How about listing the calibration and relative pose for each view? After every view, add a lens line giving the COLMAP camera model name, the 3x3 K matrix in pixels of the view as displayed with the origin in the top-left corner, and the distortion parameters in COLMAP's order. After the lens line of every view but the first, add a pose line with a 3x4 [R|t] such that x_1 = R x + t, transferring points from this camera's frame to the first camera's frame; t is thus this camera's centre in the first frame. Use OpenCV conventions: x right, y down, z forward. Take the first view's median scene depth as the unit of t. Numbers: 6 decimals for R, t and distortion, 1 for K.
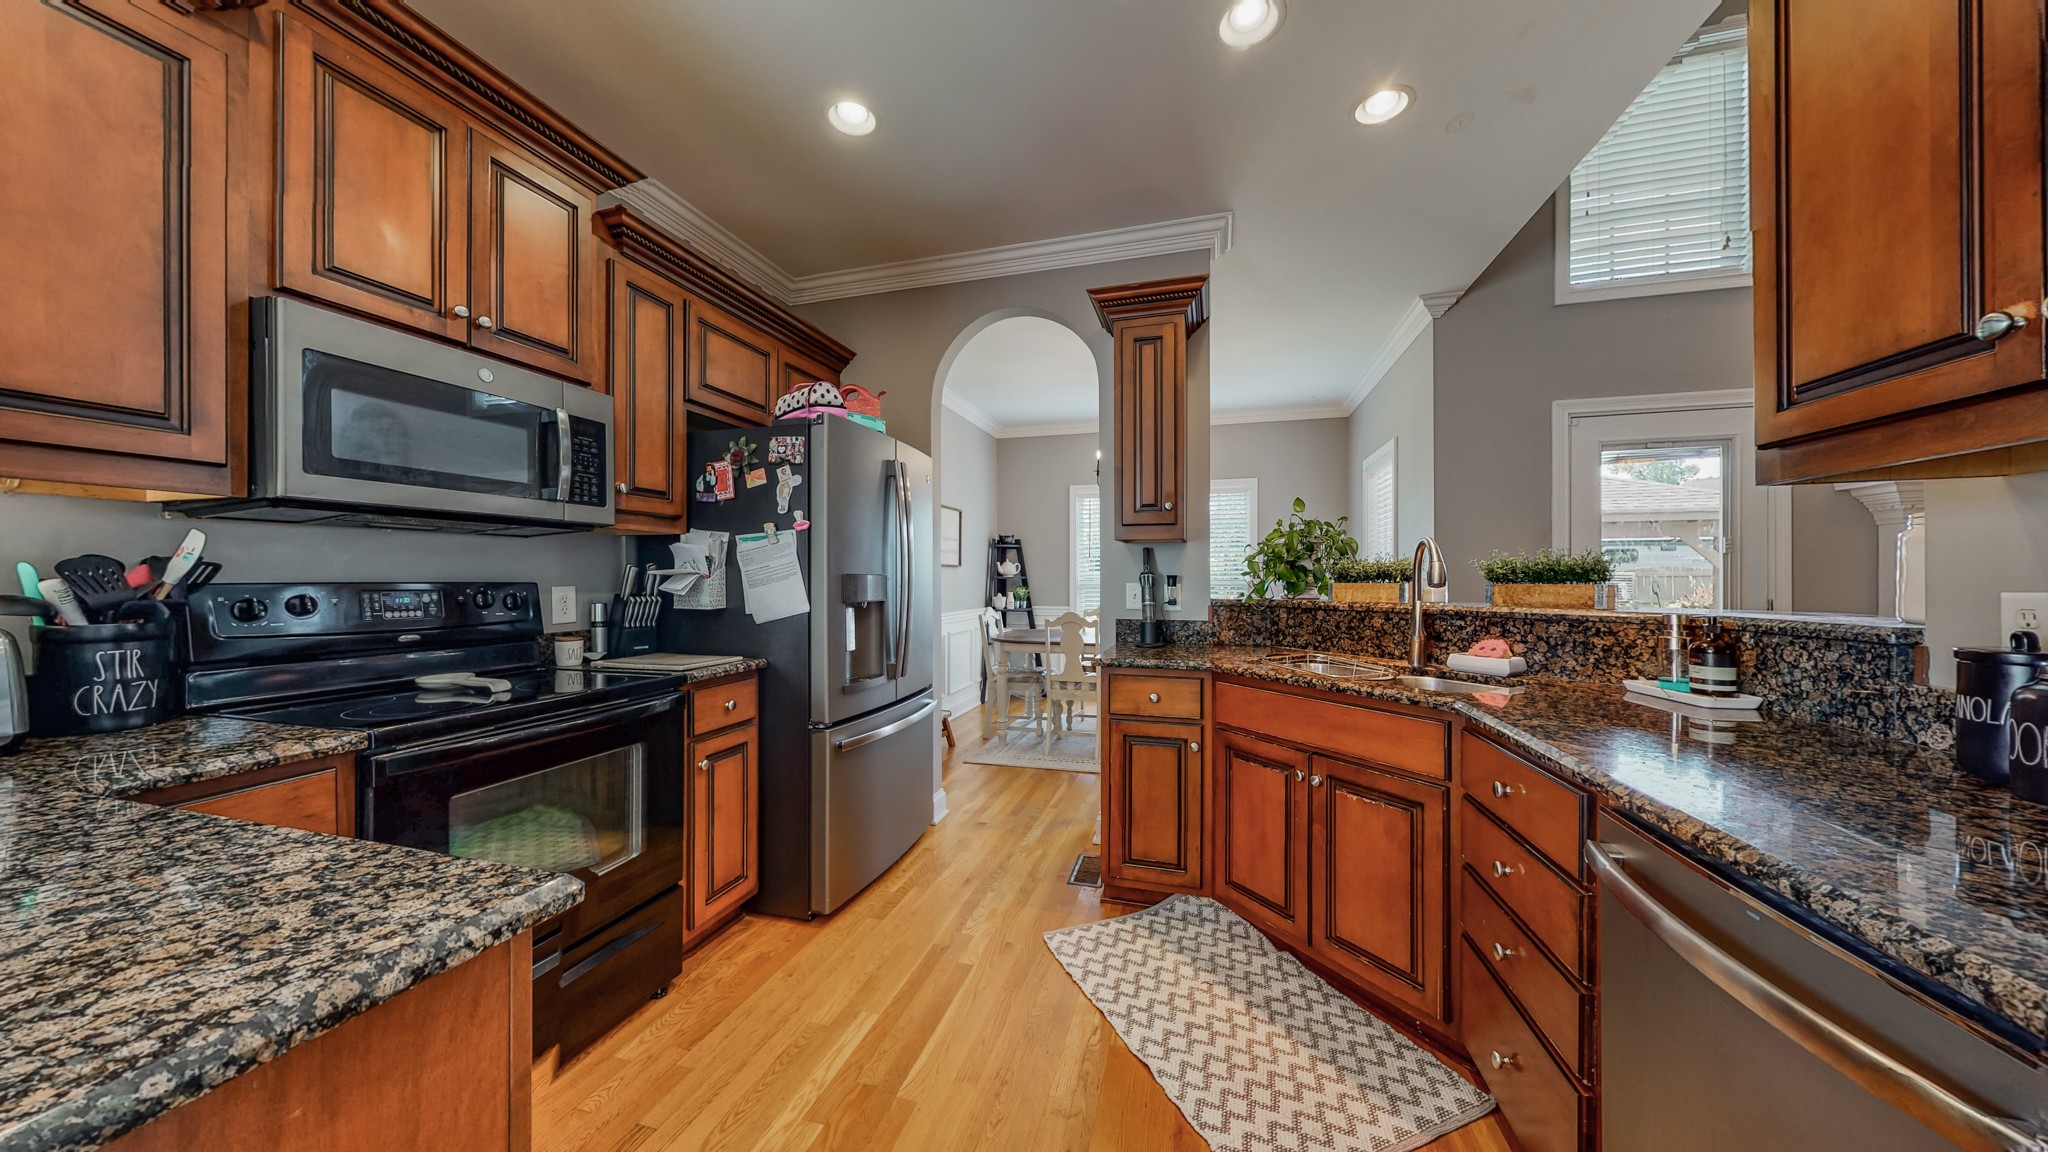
lens RADIAL K [[655.5, 0, 1027.8], [0, 655.5, 580.9], [0, 0, 1]] dist [-0.000708, 0.000014]
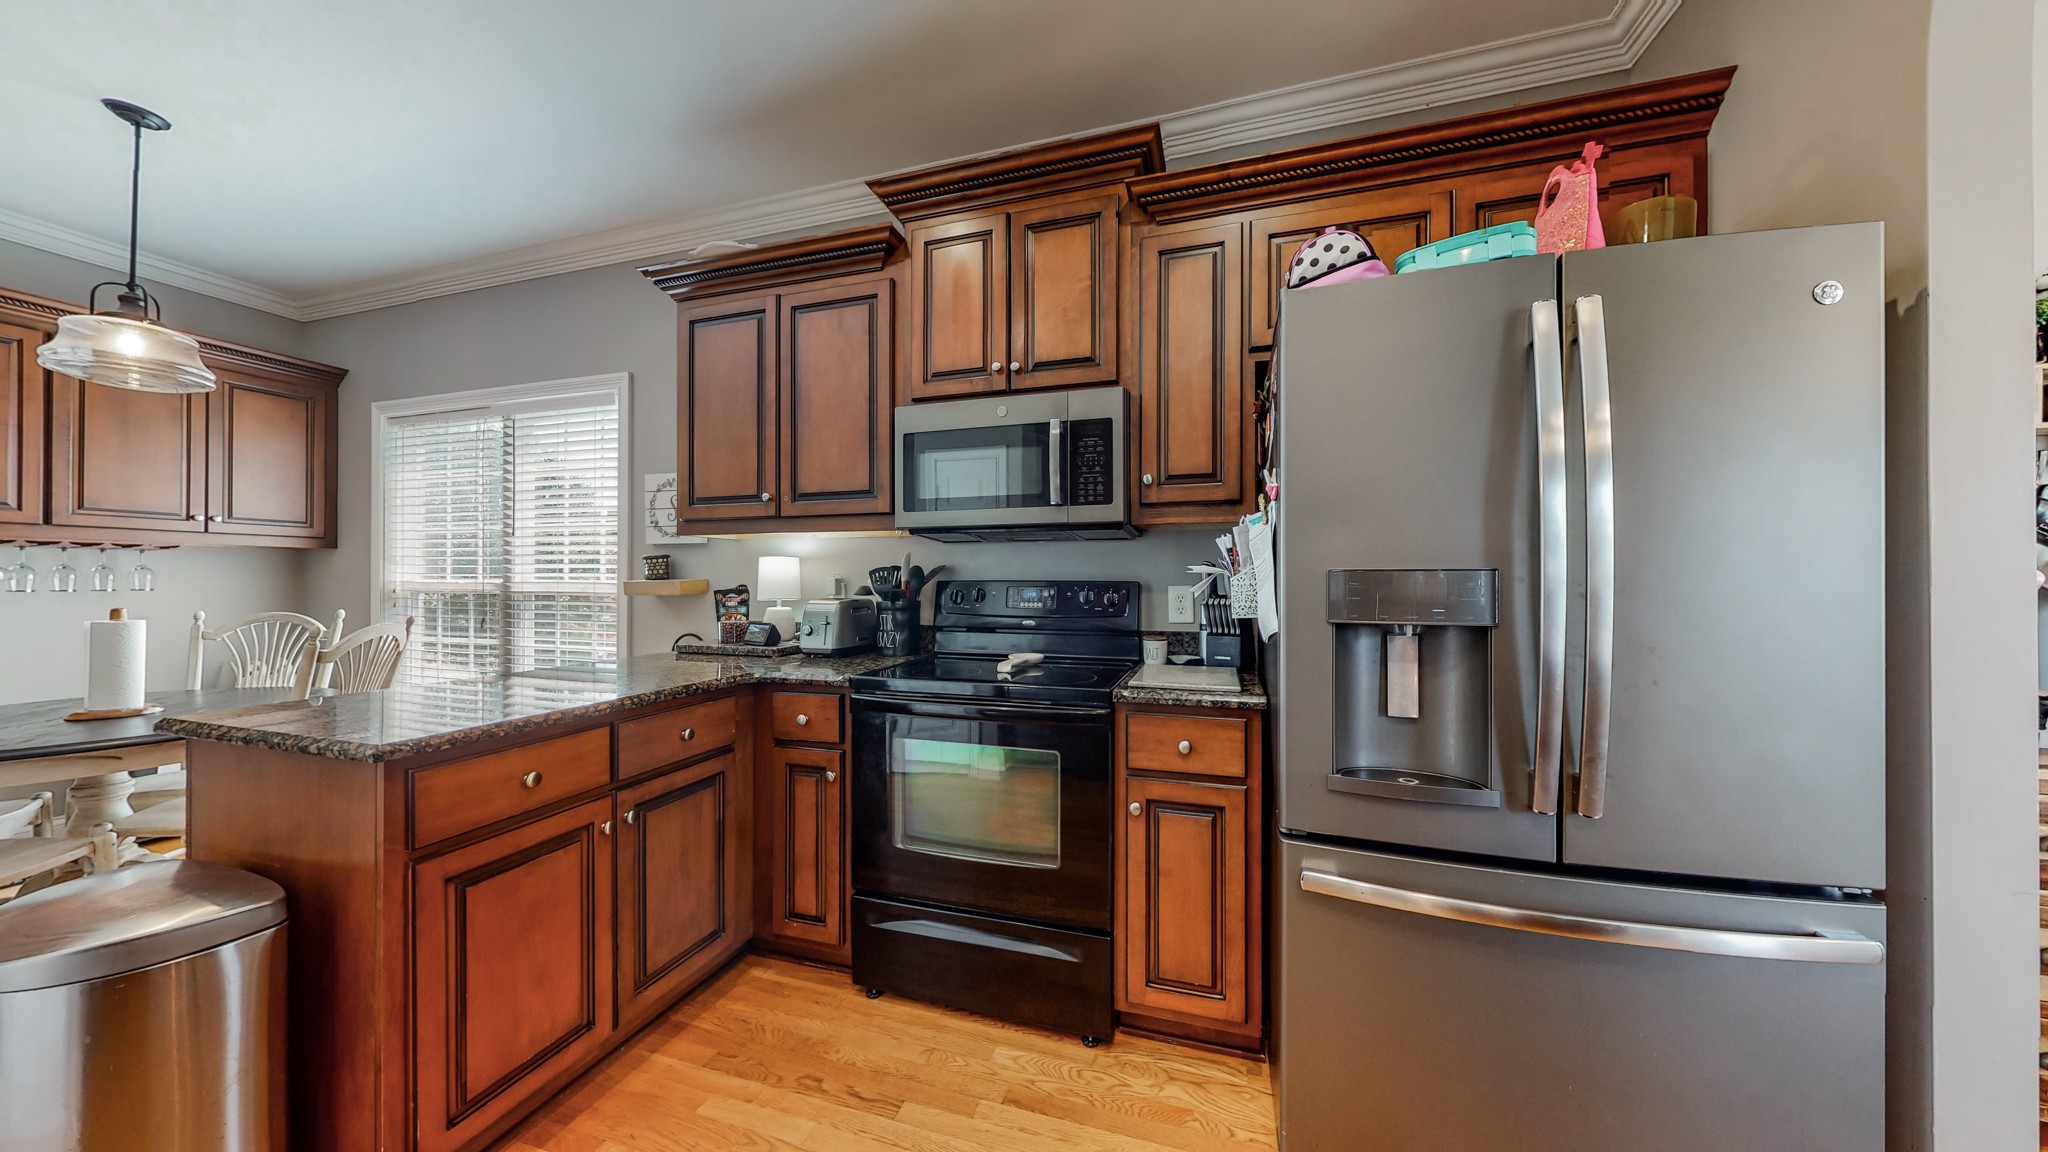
lens RADIAL K [[655.5, 0, 1023.2], [0, 655.5, 575.6], [0, 0, 1]] dist [-0.000708, 0.000014]
pose [[-0.036733, -0.006351, -0.999305, 0.340135], [-0.001759, 0.999979, -0.006291, -0.000221], [0.999324, 0.001526, -0.036743, 0.940286]]
